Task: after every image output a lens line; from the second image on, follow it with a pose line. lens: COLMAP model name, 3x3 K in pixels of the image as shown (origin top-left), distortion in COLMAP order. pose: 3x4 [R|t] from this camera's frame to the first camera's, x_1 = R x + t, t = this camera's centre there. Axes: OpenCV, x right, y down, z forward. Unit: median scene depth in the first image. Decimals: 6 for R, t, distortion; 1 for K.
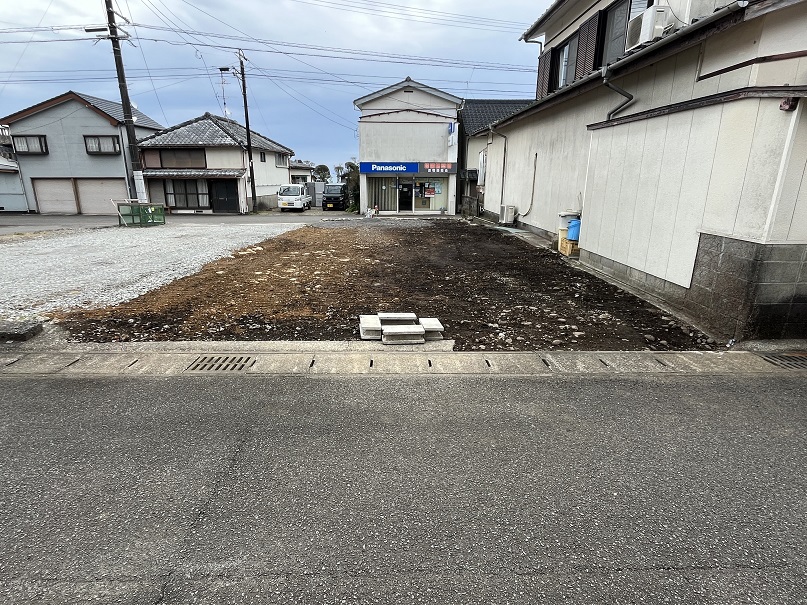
lens RADIAL K [[438.3, 0, 403.5], [0, 438.3, 302.5], [0, 0, 1]] dist [-0.001618, -0.001656]
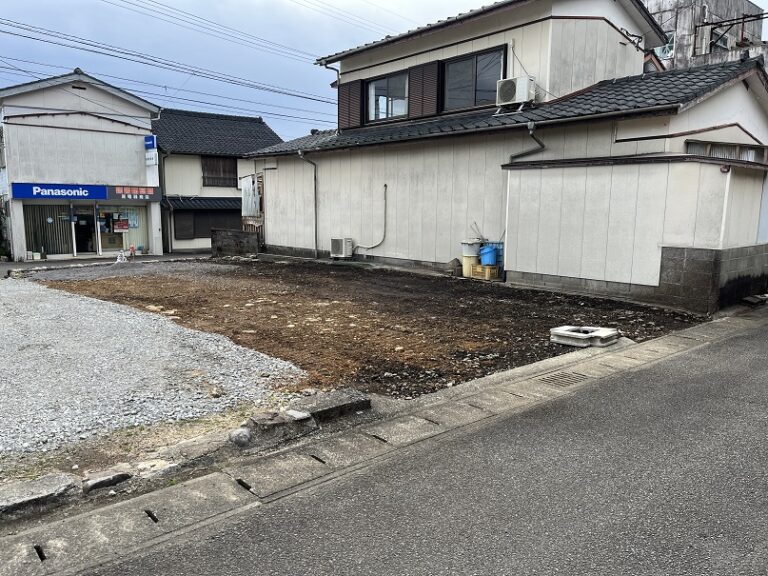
lens RADIAL K [[578.0, 0, 384.0], [0, 578.0, 288.0], [0, 0, 1]] dist [0.068466, -0.083943]
pose [[0.770861, -0.087186, 0.631009, -0.239152], [0.172066, 0.982266, -0.074483, -0.007543], [-0.613324, 0.165991, 0.772192, 0.017877]]
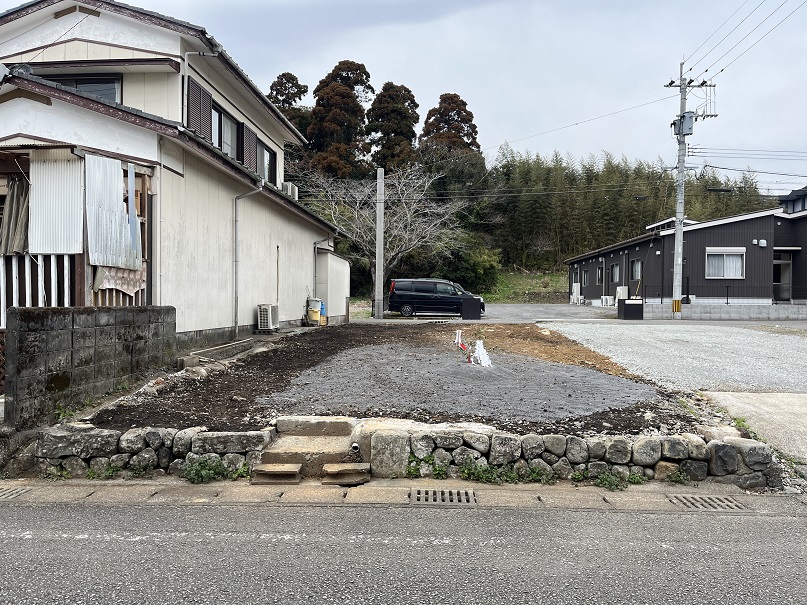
lens RADIAL K [[607.4, 0, 403.5], [0, 607.4, 302.5], [0, 0, 1]] dist [0.068466, -0.083943]
pose [[-0.994322, -0.011553, 0.105784, -0.046778], [0.018128, 0.961168, 0.275370, -0.257464], [-0.104858, 0.275724, -0.955501, 1.002648]]
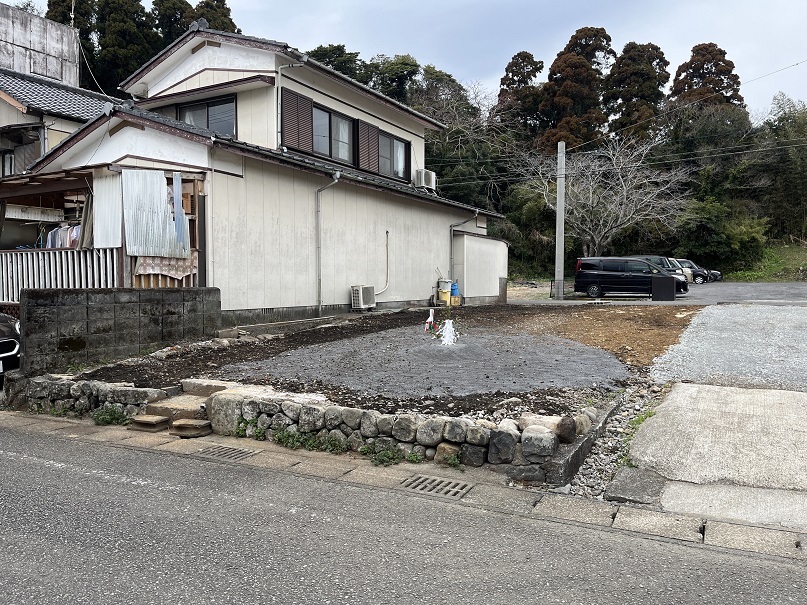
lens RADIAL K [[607.4, 0, 403.5], [0, 607.4, 302.5], [0, 0, 1]] dist [0.068466, -0.083943]
pose [[-0.858959, -0.018239, 0.511720, -0.199678], [0.140393, 0.952679, 0.269615, -0.247380], [-0.492422, 0.303430, -0.815752, 0.966826]]
